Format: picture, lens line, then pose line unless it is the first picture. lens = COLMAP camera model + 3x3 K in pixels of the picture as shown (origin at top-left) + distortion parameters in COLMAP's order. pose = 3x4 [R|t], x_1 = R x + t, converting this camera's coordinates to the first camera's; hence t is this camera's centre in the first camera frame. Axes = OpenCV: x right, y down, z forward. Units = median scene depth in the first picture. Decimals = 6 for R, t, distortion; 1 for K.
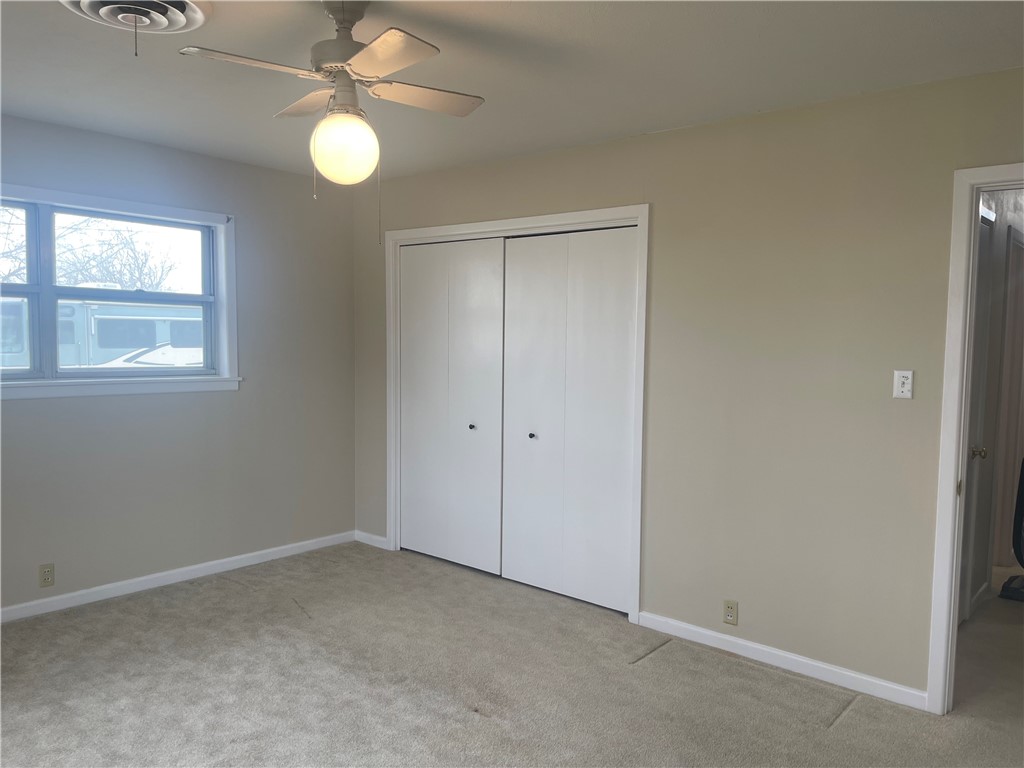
lens RADIAL K [[780.7, 0, 511.6], [0, 780.7, 386.9], [0, 0, 1]] dist [0.074526, -0.082775]
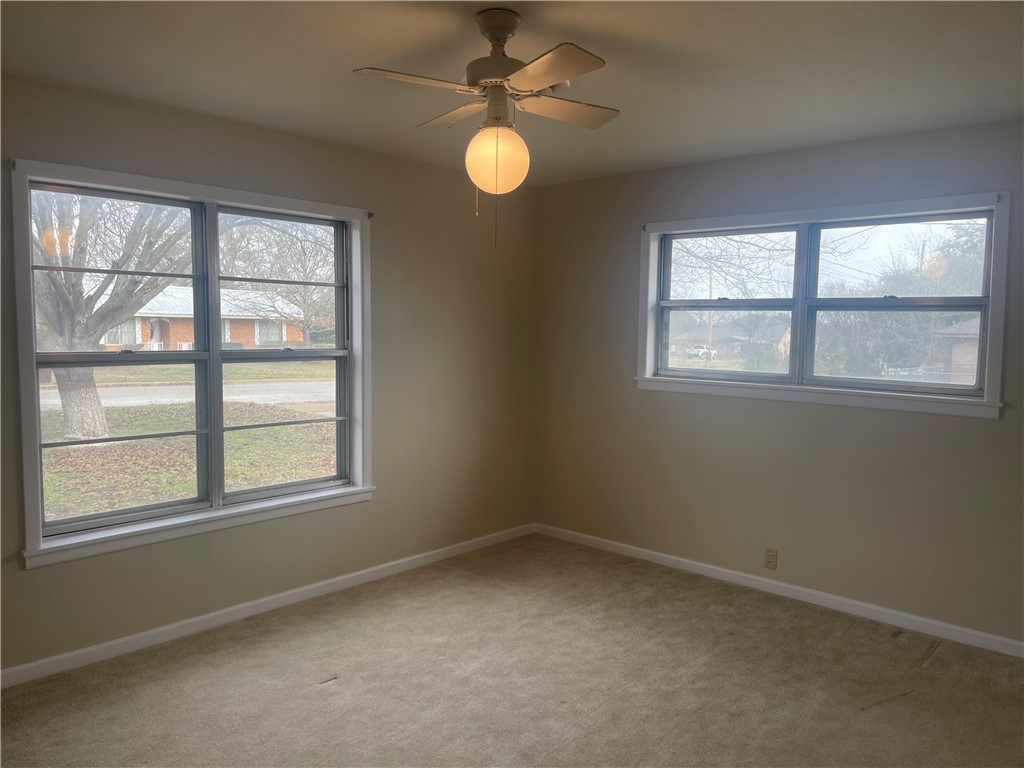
lens RADIAL K [[780.7, 0, 509.8], [0, 780.7, 387.0], [0, 0, 1]] dist [0.074526, -0.082775]
pose [[-0.035286, 0.063060, -0.997386, 0.505255], [-0.084946, 0.994206, 0.065864, -0.043071], [0.995761, 0.087048, -0.029725, 0.633889]]
